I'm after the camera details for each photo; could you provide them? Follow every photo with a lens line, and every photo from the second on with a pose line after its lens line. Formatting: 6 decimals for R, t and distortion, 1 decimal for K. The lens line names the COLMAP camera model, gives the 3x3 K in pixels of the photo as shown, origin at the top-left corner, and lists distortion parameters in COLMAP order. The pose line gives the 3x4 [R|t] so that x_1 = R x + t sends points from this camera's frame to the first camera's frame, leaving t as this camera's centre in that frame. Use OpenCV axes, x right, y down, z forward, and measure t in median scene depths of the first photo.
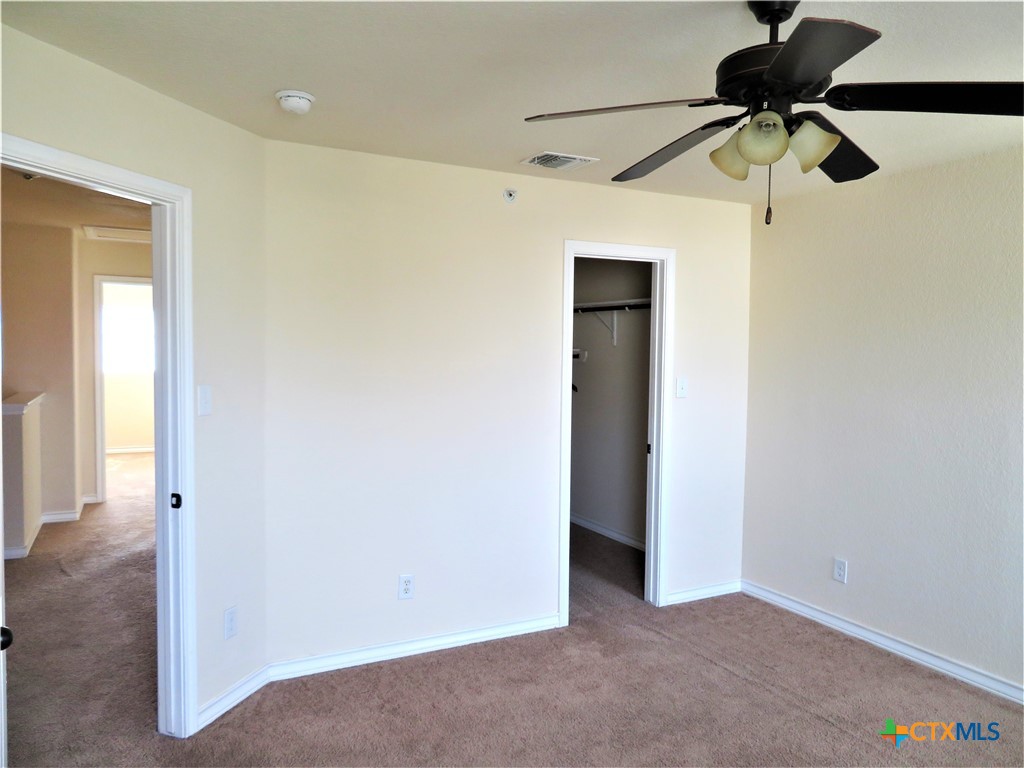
lens RADIAL K [[738.6, 0, 512.0], [0, 738.6, 384.0], [0, 0, 1]] dist [-0.002570, -0.003468]
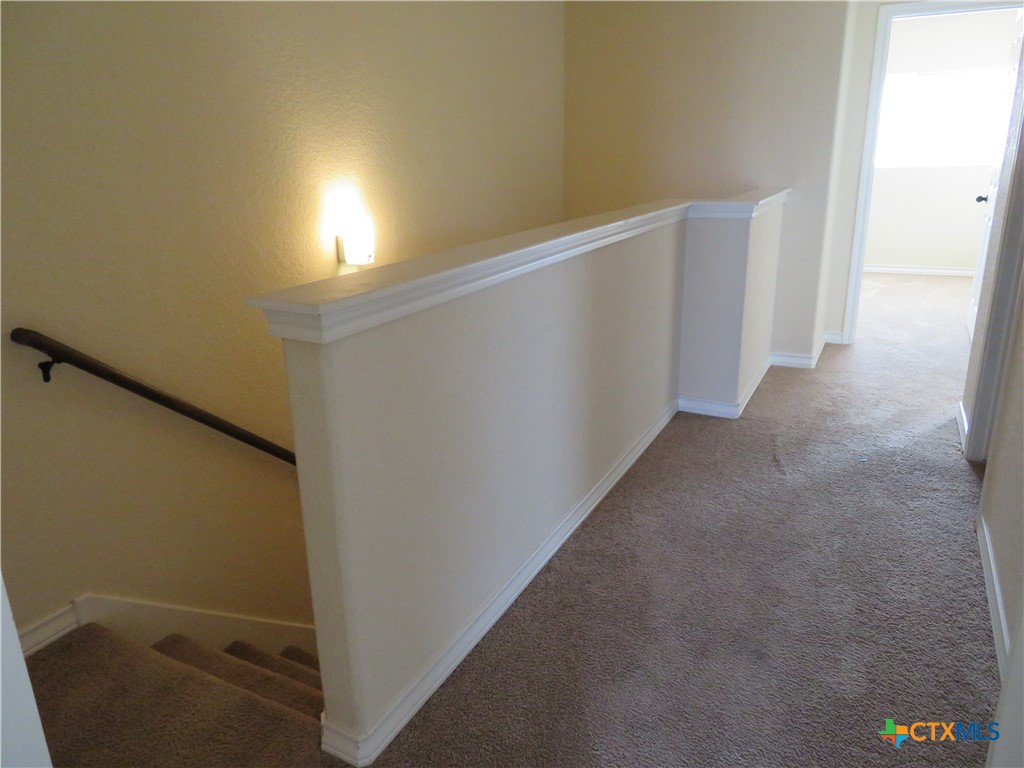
lens RADIAL K [[738.6, 0, 512.0], [0, 738.6, 384.0], [0, 0, 1]] dist [-0.002570, -0.003468]
pose [[0.584771, 0.216402, -0.781801, -0.203153], [-0.009390, 0.965502, 0.260227, 0.012248], [0.811144, -0.144833, 0.566629, 0.369141]]
